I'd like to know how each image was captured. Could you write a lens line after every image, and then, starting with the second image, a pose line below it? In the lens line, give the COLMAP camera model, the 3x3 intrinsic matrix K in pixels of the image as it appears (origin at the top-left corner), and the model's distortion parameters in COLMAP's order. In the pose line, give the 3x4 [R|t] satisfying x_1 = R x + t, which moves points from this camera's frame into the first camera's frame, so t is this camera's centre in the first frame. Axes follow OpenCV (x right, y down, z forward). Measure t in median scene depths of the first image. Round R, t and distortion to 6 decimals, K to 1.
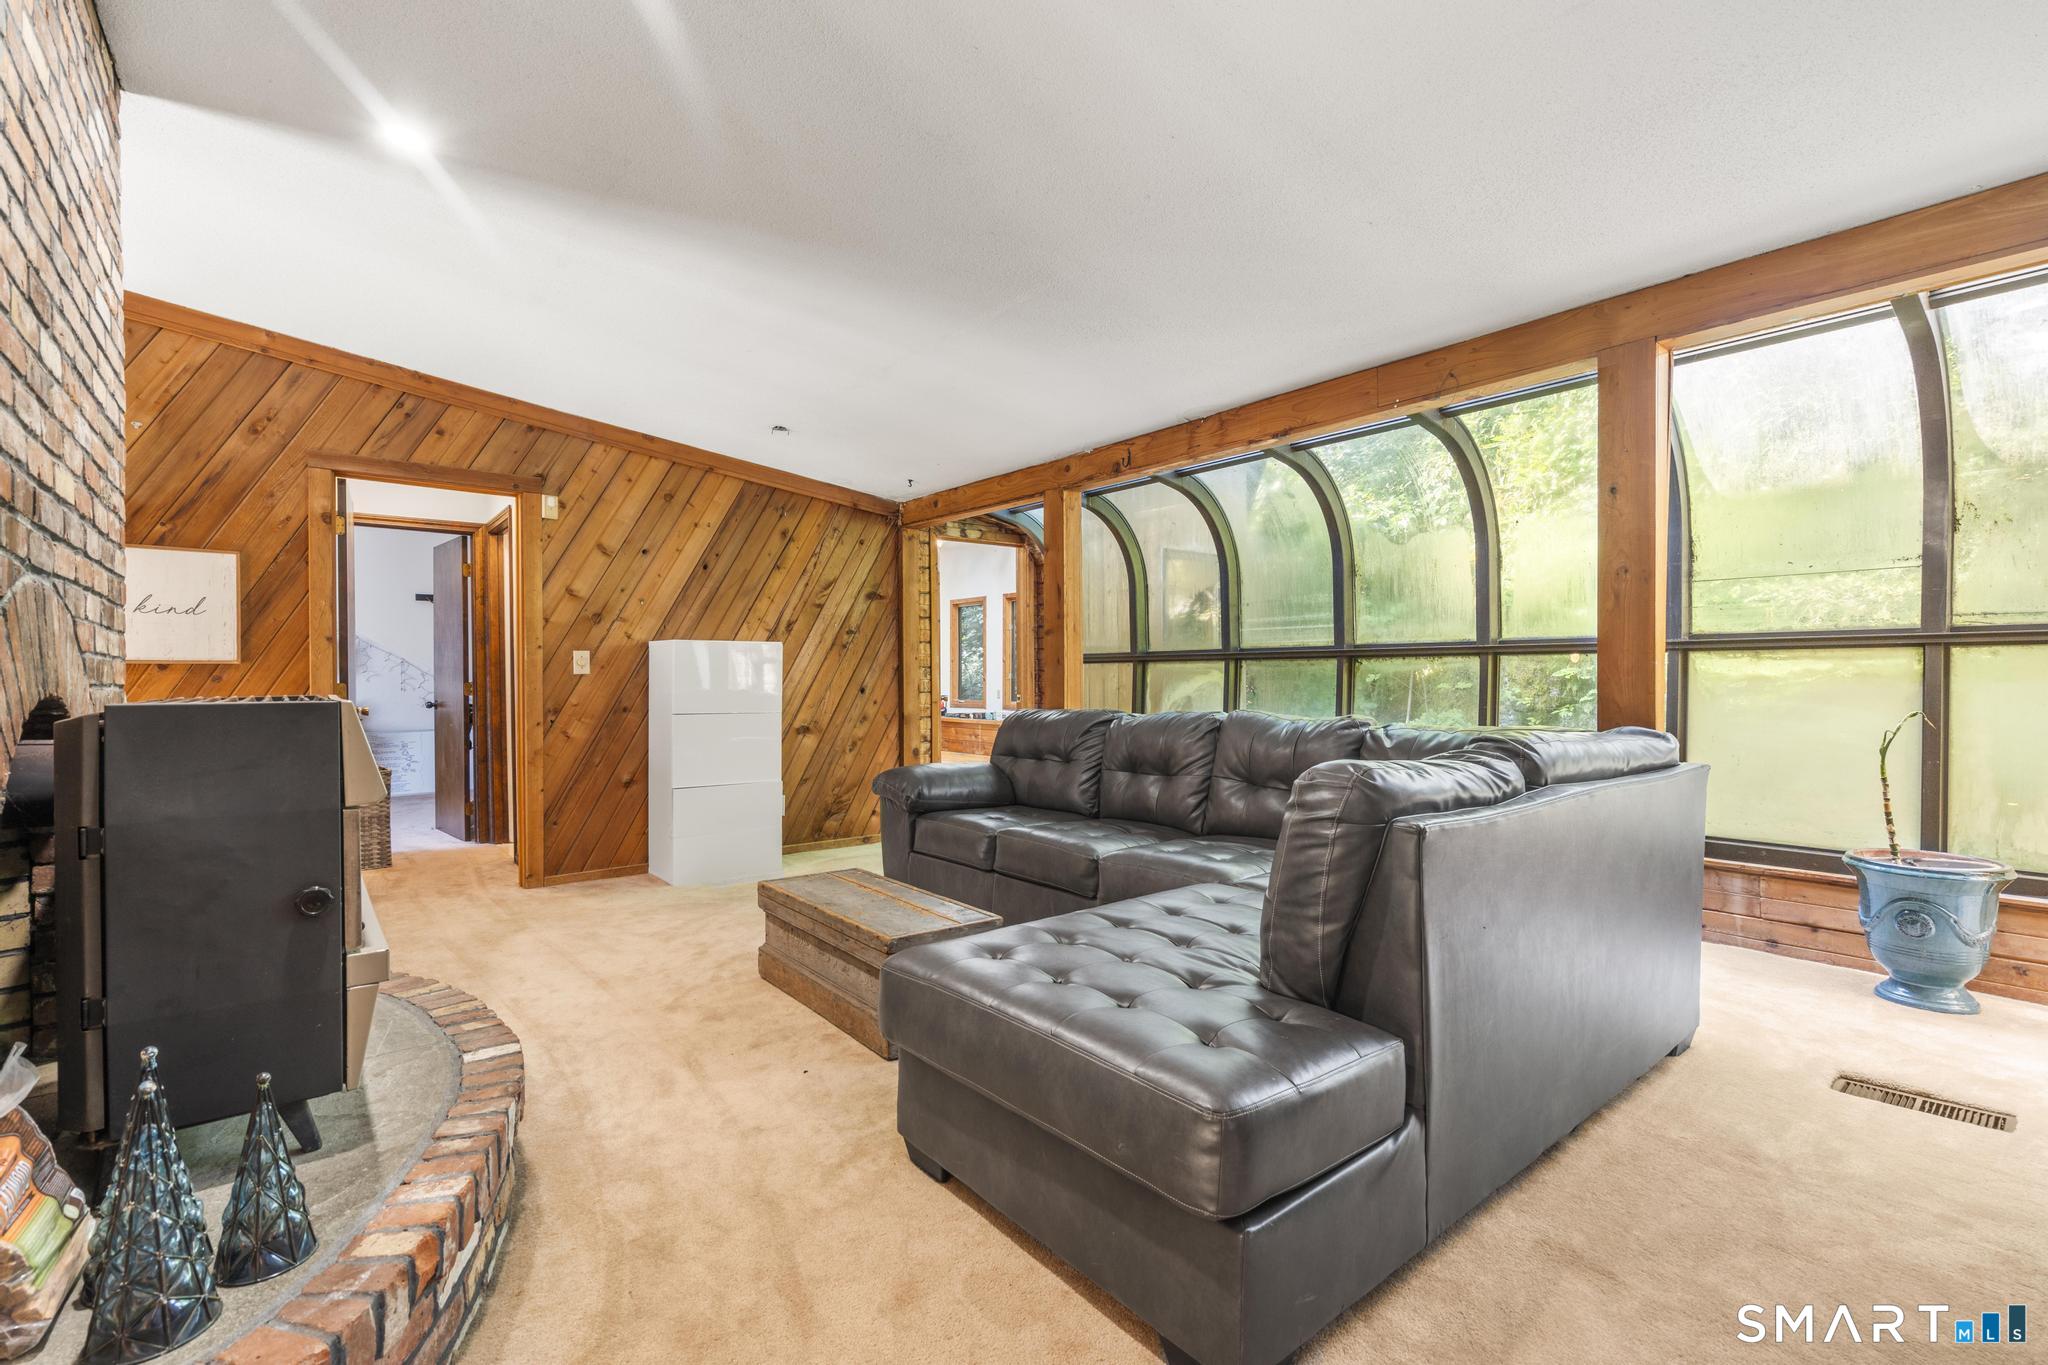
lens RADIAL K [[922.7, 0, 1025.7], [0, 922.7, 680.9], [0, 0, 1]] dist [-0.001070, 0.000809]
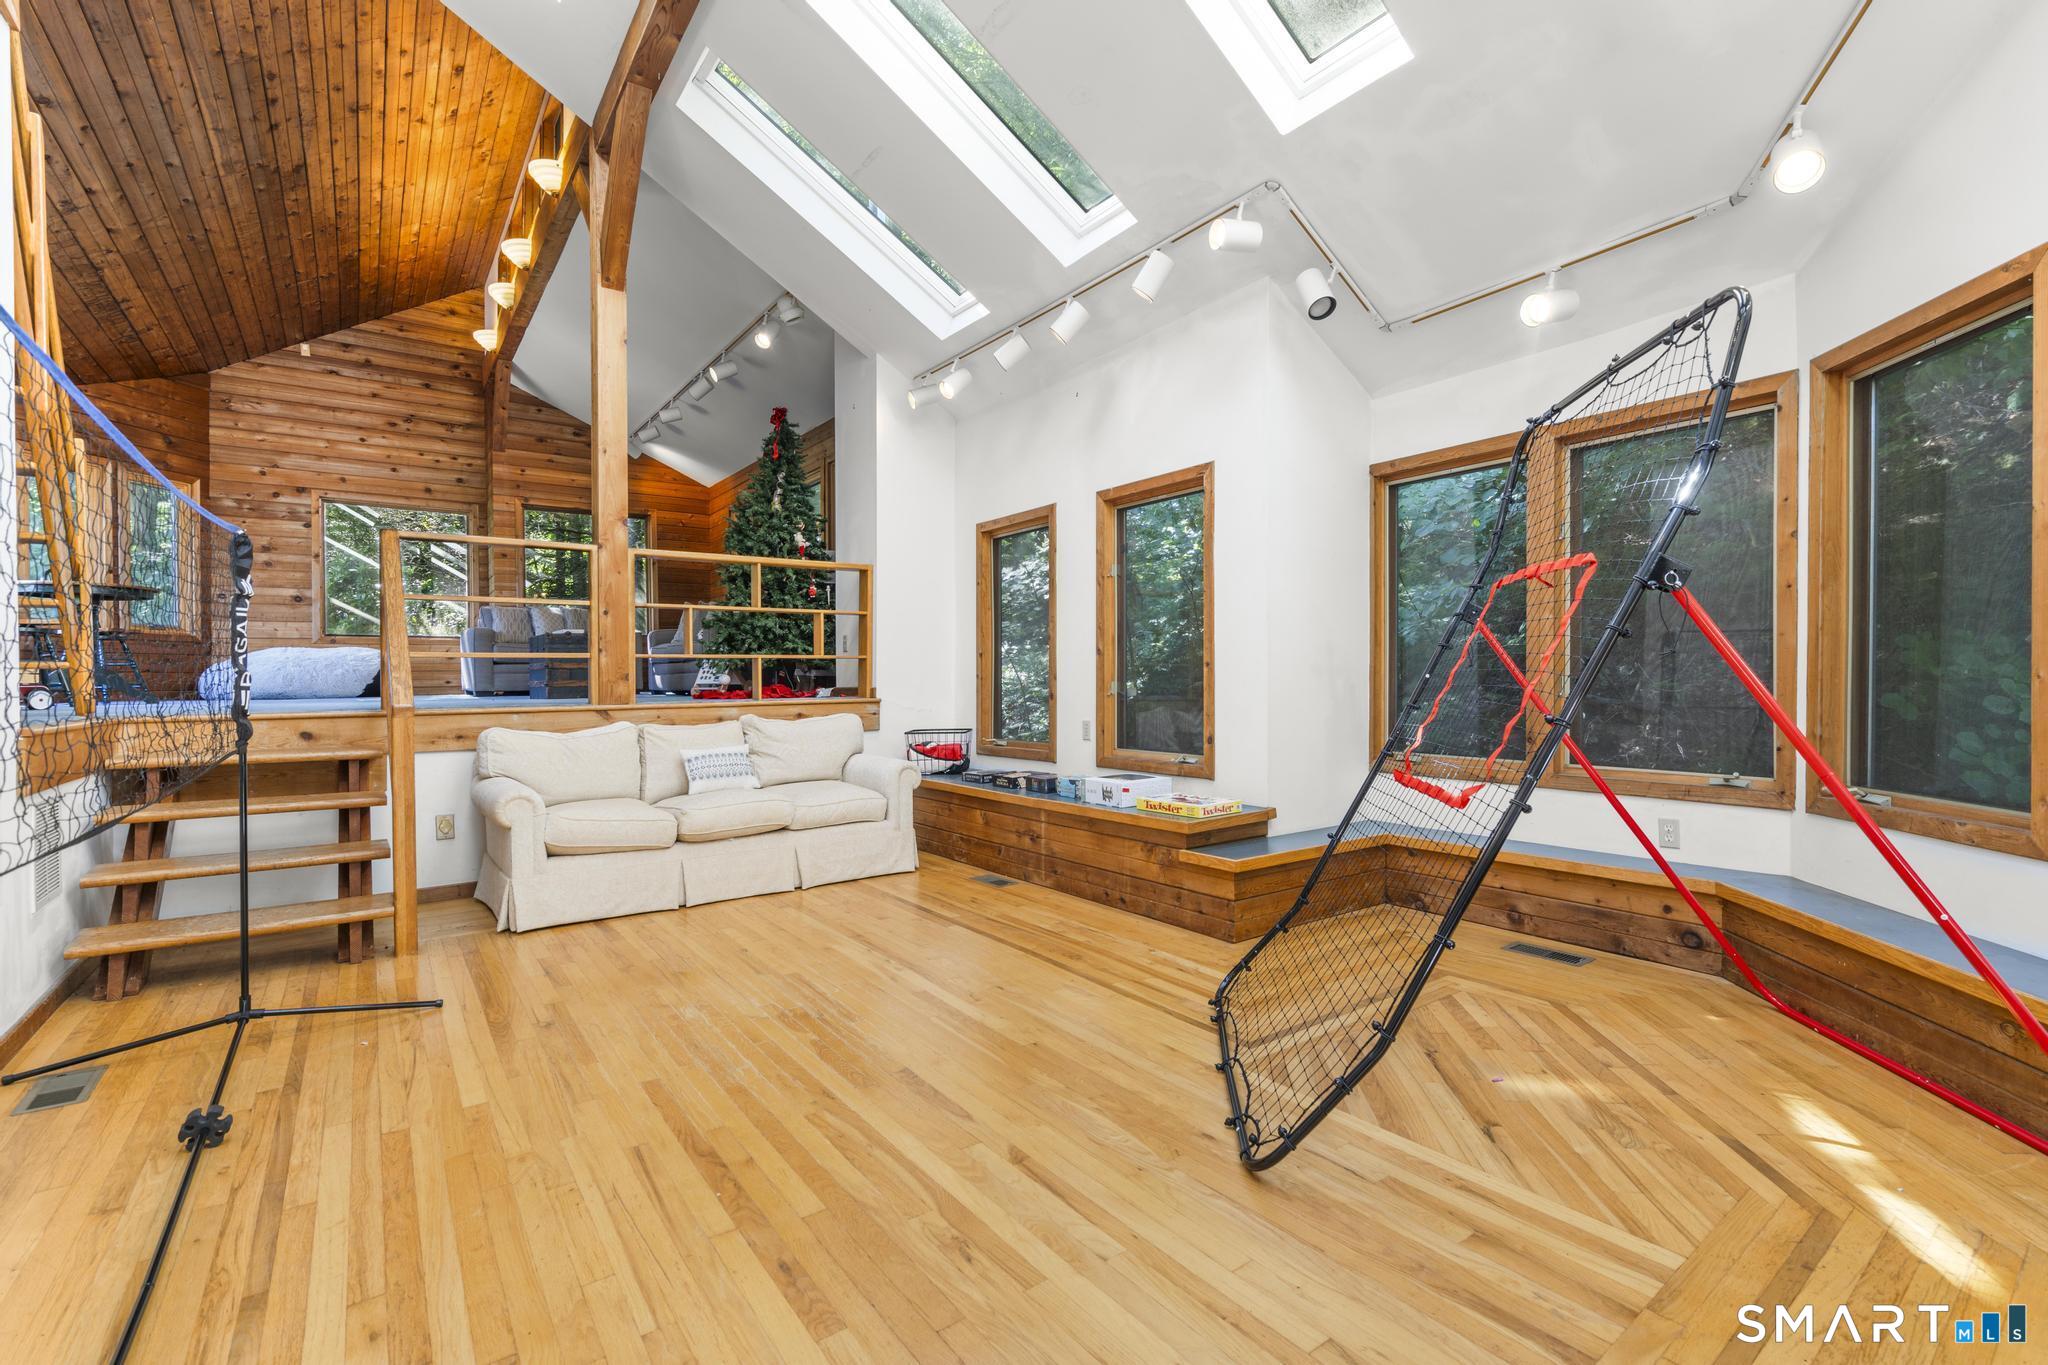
lens RADIAL K [[922.7, 0, 1027.3], [0, 922.7, 685.2], [0, 0, 1]] dist [-0.001070, 0.000809]
pose [[0.998215, -0.003786, -0.059603, -0.031554], [0.003795, 0.999993, 0.000032, -0.006519], [0.059602, -0.000258, 0.998222, 0.583355]]
